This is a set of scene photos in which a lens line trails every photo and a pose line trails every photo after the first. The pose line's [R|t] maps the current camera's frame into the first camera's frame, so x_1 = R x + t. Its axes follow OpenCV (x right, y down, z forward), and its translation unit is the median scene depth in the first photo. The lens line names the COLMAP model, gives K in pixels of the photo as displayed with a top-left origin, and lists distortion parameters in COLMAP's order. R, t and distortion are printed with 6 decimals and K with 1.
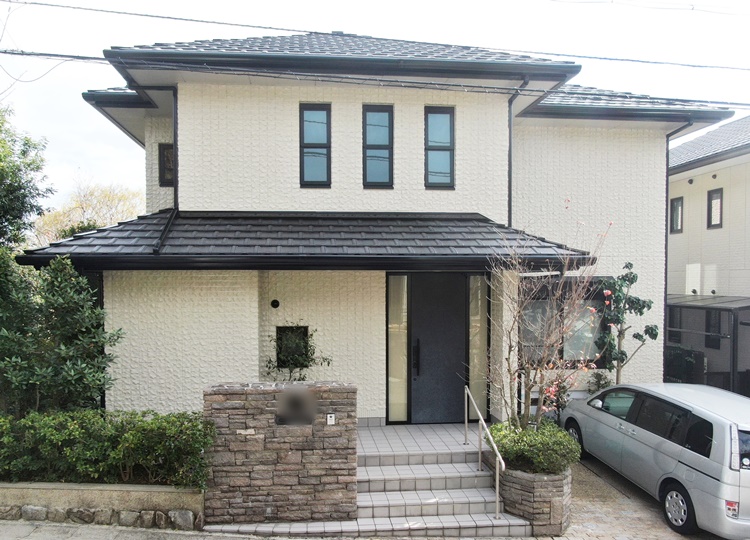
lens RADIAL K [[598.5, 0, 342.7], [0, 598.5, 298.7], [0, 0, 1]] dist [-0.010689, 0.004388]
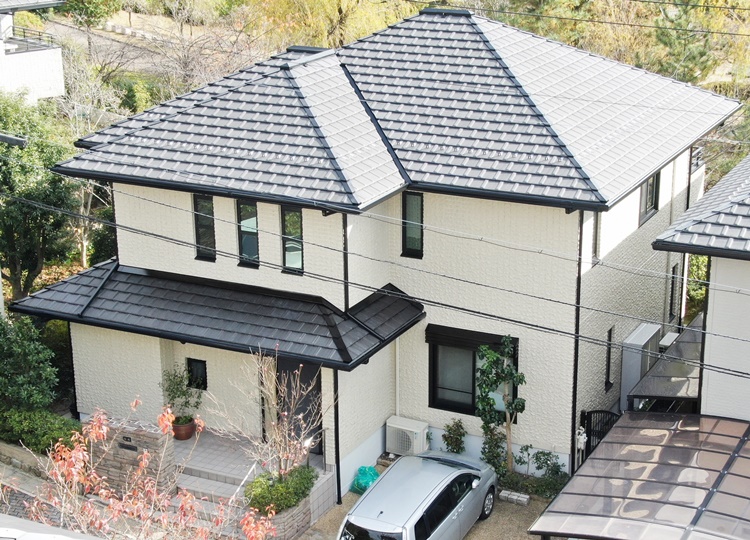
lens RADIAL K [[1414.5, 0, 376.0], [0, 1414.5, 271.6], [0, 0, 1]] dist [0.173288, 0.000000]
pose [[0.855210, 0.156743, -0.494011, 1.969990], [-0.003718, 0.955003, 0.296573, -1.185888], [0.518268, -0.251796, 0.817311, -1.433543]]
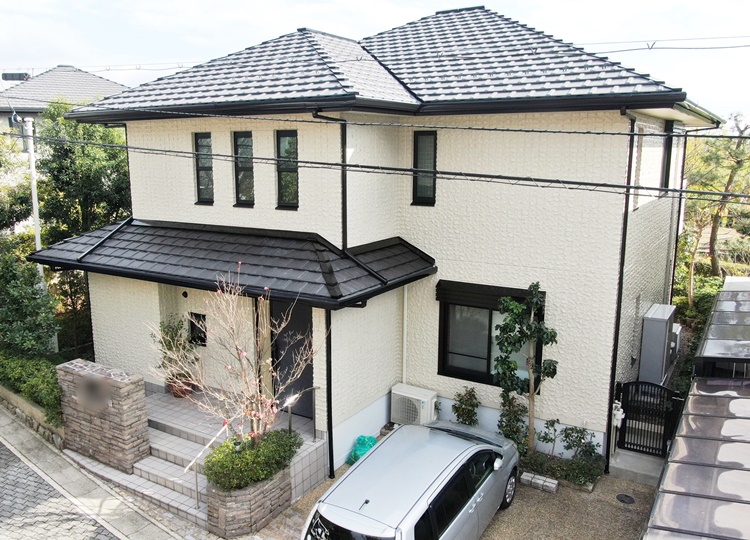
lens RADIAL K [[631.7, 0, 346.2], [0, 631.7, 268.1], [0, 0, 1]] dist [-0.014580, 0.011613]
pose [[0.793381, 0.110240, -0.598659, 1.075773], [-0.010214, 0.985737, 0.167982, -0.309363], [0.608639, -0.127159, 0.783192, 0.182541]]
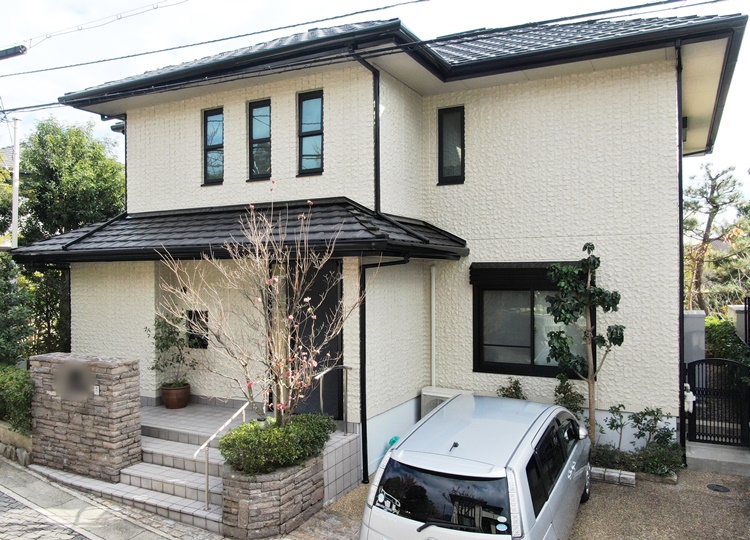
lens RADIAL K [[598.5, 0, 347.9], [0, 598.5, 268.5], [0, 0, 1]] dist [-0.010689, 0.004388]
pose [[0.837090, -0.006679, -0.547024, 0.858008], [-0.008852, 0.999629, -0.025751, -0.006596], [0.546993, 0.026398, 0.836721, 0.249689]]
